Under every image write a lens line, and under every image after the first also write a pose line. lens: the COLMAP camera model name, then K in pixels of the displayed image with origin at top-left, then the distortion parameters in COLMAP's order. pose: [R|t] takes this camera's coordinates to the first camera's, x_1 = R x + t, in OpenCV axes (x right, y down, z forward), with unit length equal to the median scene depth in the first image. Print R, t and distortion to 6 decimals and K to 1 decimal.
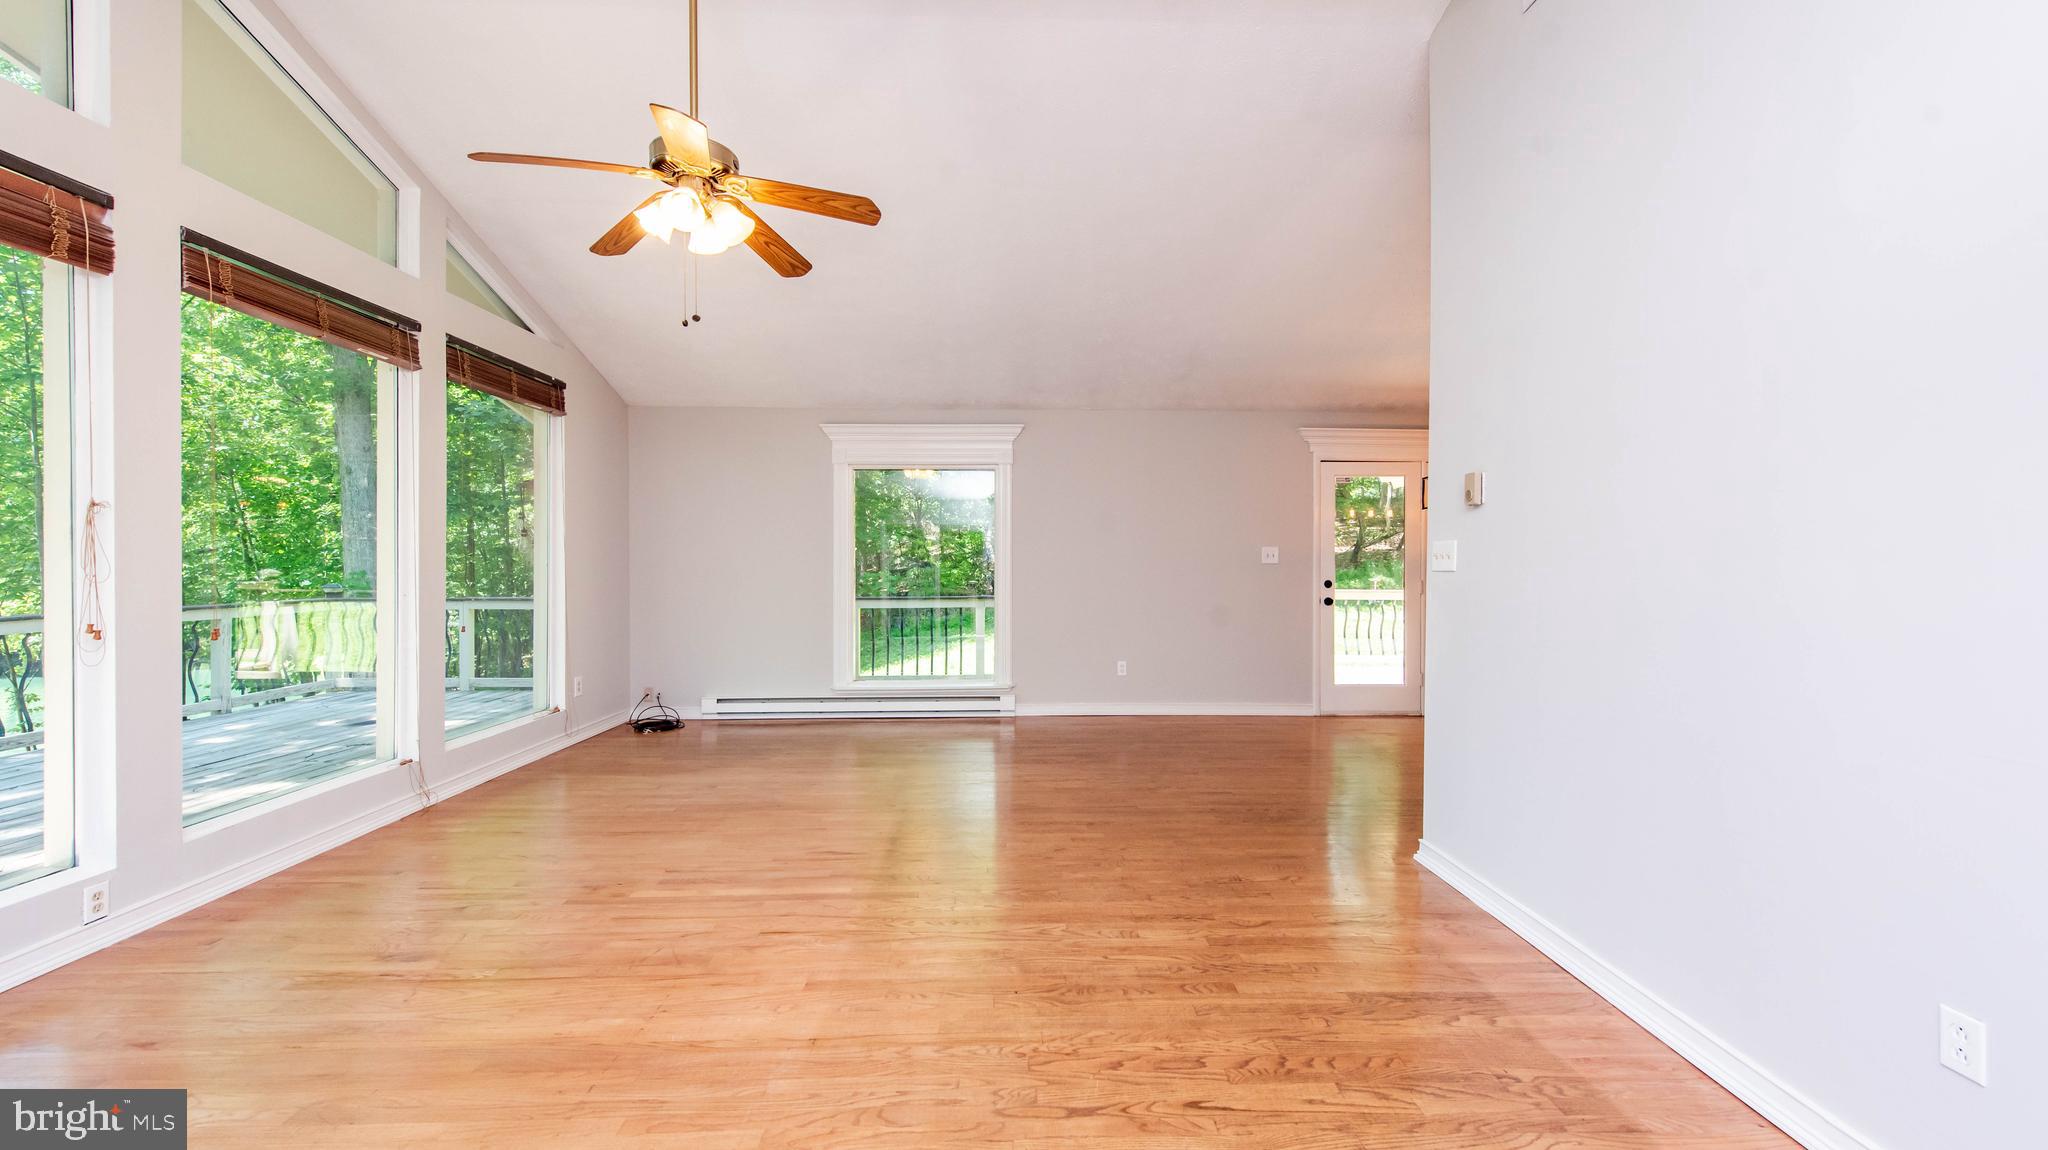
lens RADIAL K [[804.7, 0, 1032.0], [0, 804.7, 573.7], [0, 0, 1]] dist [0.015090, -0.003910]
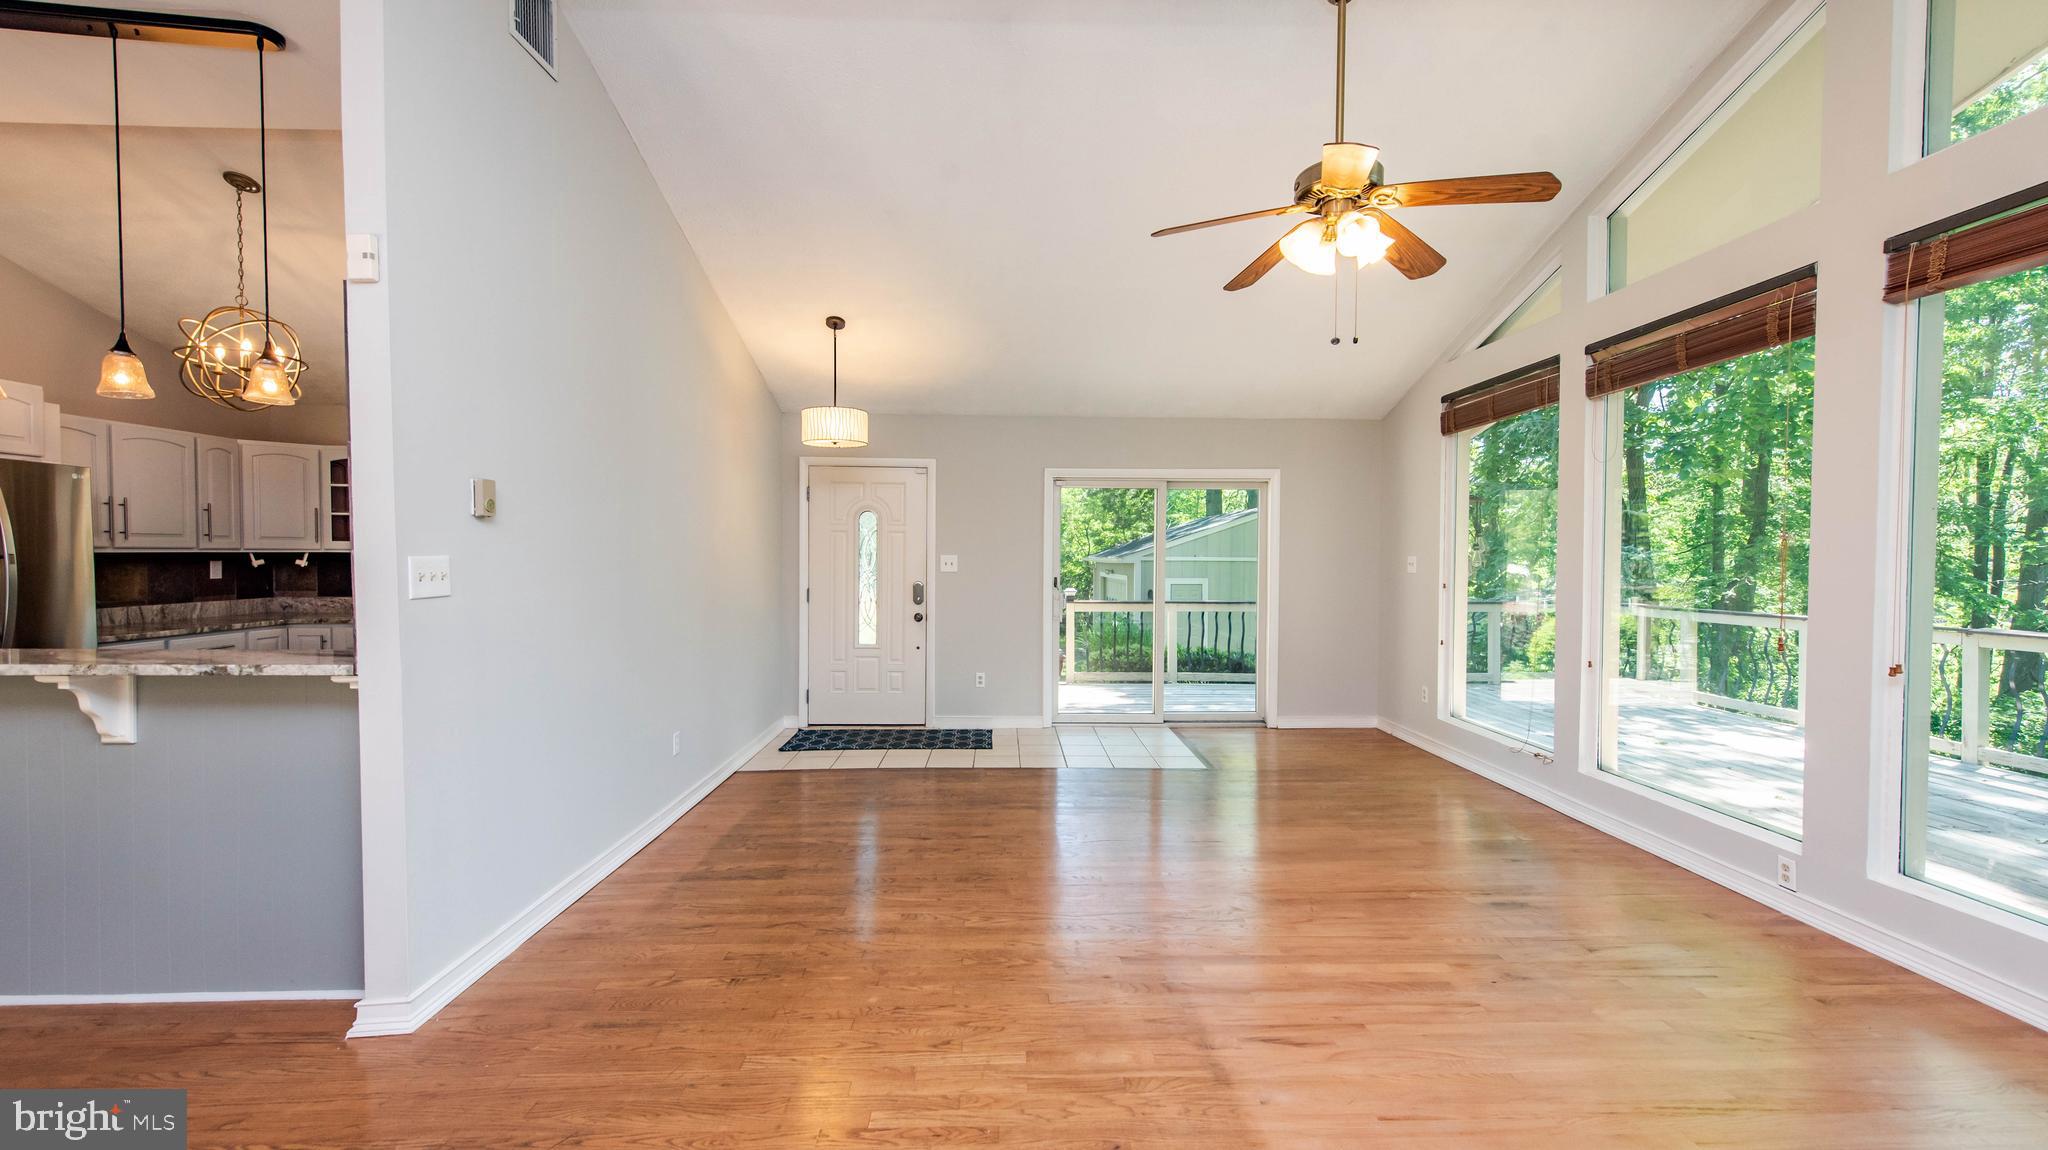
lens RADIAL K [[804.7, 0, 1032.9], [0, 804.7, 570.6], [0, 0, 1]] dist [0.015090, -0.003910]
pose [[-0.999971, -0.007035, -0.002826, -0.038257], [-0.007129, 0.999374, 0.034646, -0.061367], [0.002581, 0.034666, -0.999396, 1.888193]]
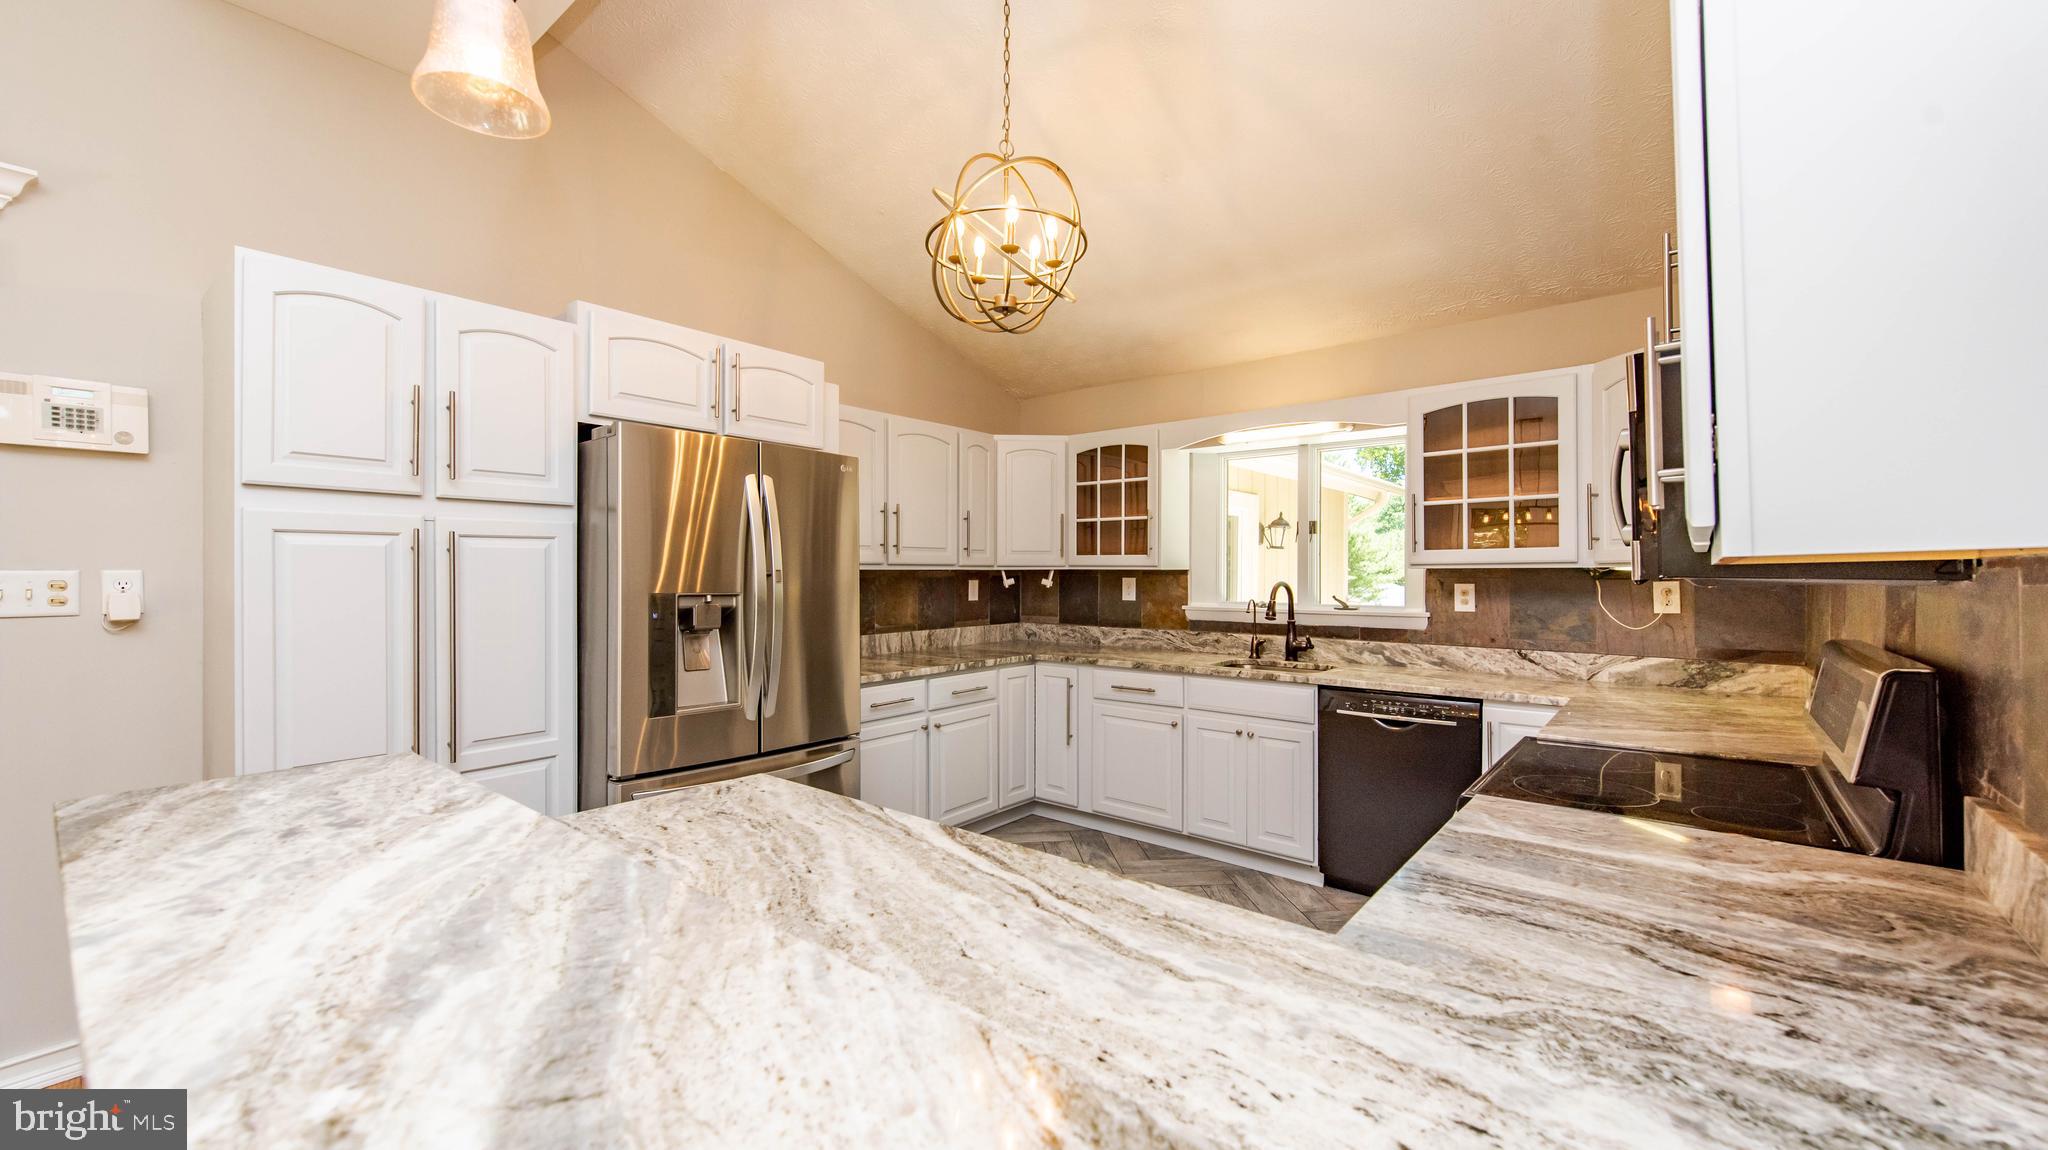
lens RADIAL K [[804.7, 0, 1024.3], [0, 804.7, 572.1], [0, 0, 1]] dist [0.015090, -0.003910]
pose [[-0.747606, -0.002185, 0.664139, 0.693789], [0.005494, 0.999940, 0.009474, -0.036452], [-0.664120, 0.010732, -0.747549, 1.144506]]
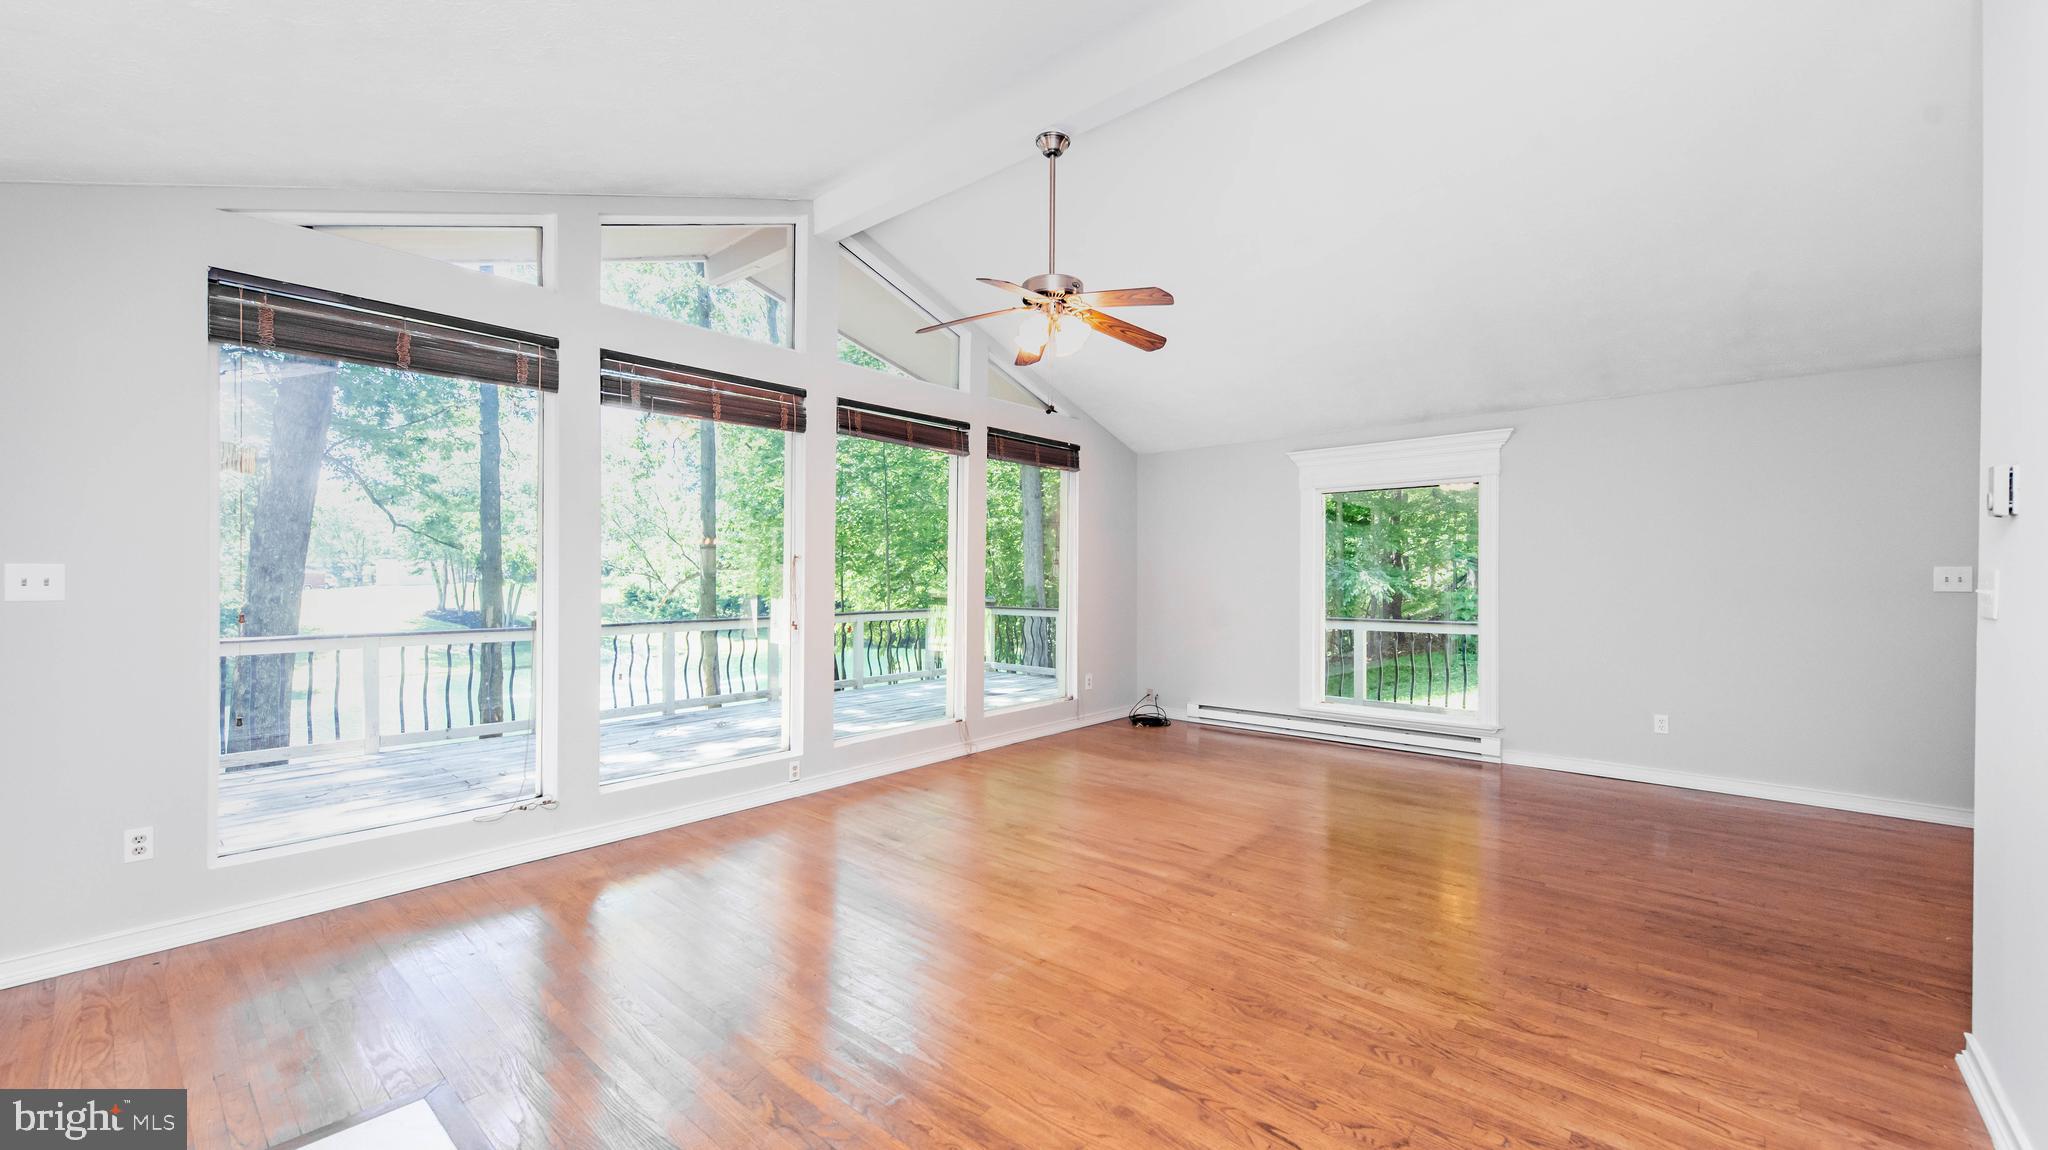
lens RADIAL K [[804.7, 0, 1024.3], [0, 804.7, 574.4], [0, 0, 1]] dist [0.015090, -0.003910]
pose [[0.730103, -0.000967, -0.683336, 0.427673], [-0.009960, 0.999878, -0.012057, -0.024967], [0.683264, 0.015609, 0.730004, 0.008426]]
